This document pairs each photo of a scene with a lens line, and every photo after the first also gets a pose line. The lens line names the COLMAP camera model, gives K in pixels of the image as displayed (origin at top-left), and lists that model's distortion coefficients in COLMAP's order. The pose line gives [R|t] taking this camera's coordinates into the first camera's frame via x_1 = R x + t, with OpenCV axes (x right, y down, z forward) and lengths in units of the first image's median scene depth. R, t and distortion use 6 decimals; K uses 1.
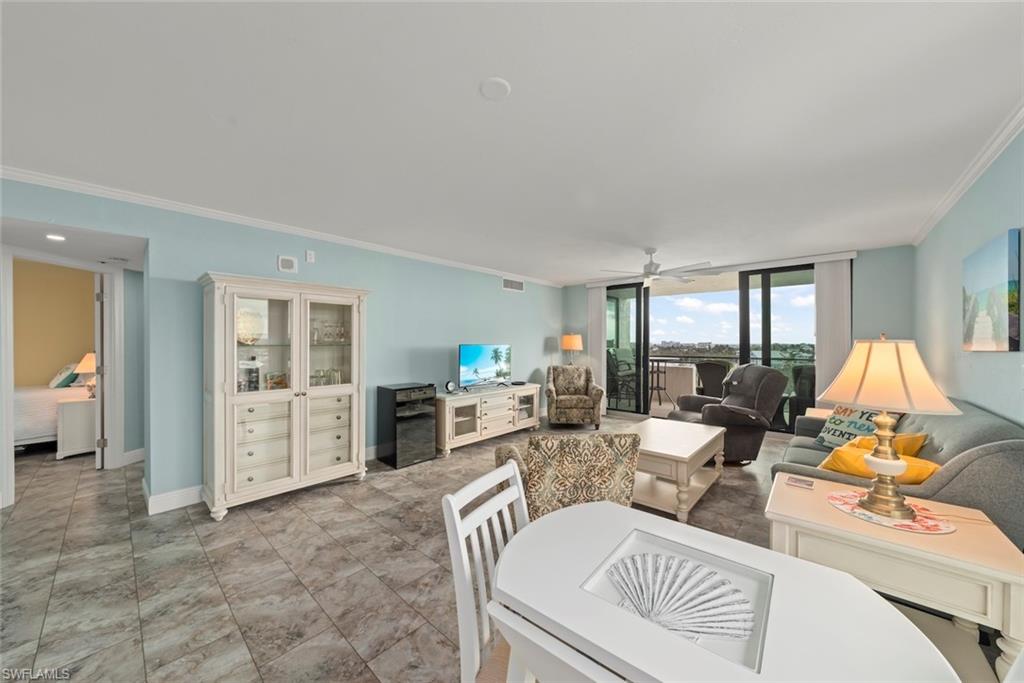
lens RADIAL K [[373.0, 0, 518.7], [0, 373.0, 343.6], [0, 0, 1]] dist [-0.001798, -0.000096]
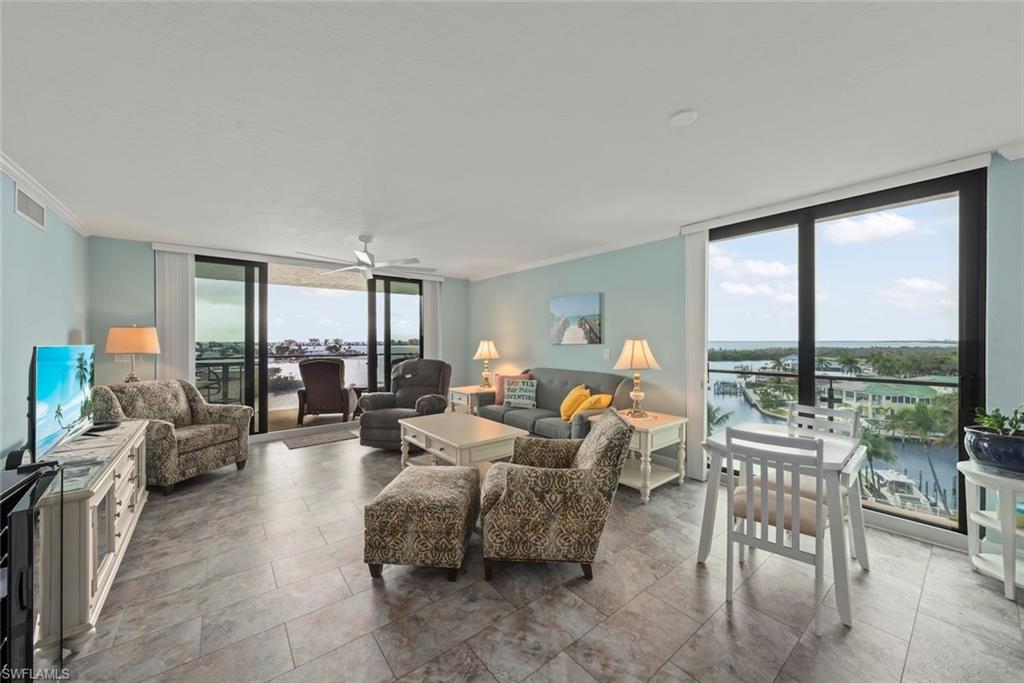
lens RADIAL K [[373.0, 0, 515.5], [0, 373.0, 339.9], [0, 0, 1]] dist [-0.001798, -0.000096]
pose [[0.158273, 0.001937, 0.987394, -0.383495], [0.004981, 0.999984, -0.002761, 0.000338], [-0.987383, 0.005355, 0.158261, 0.401526]]
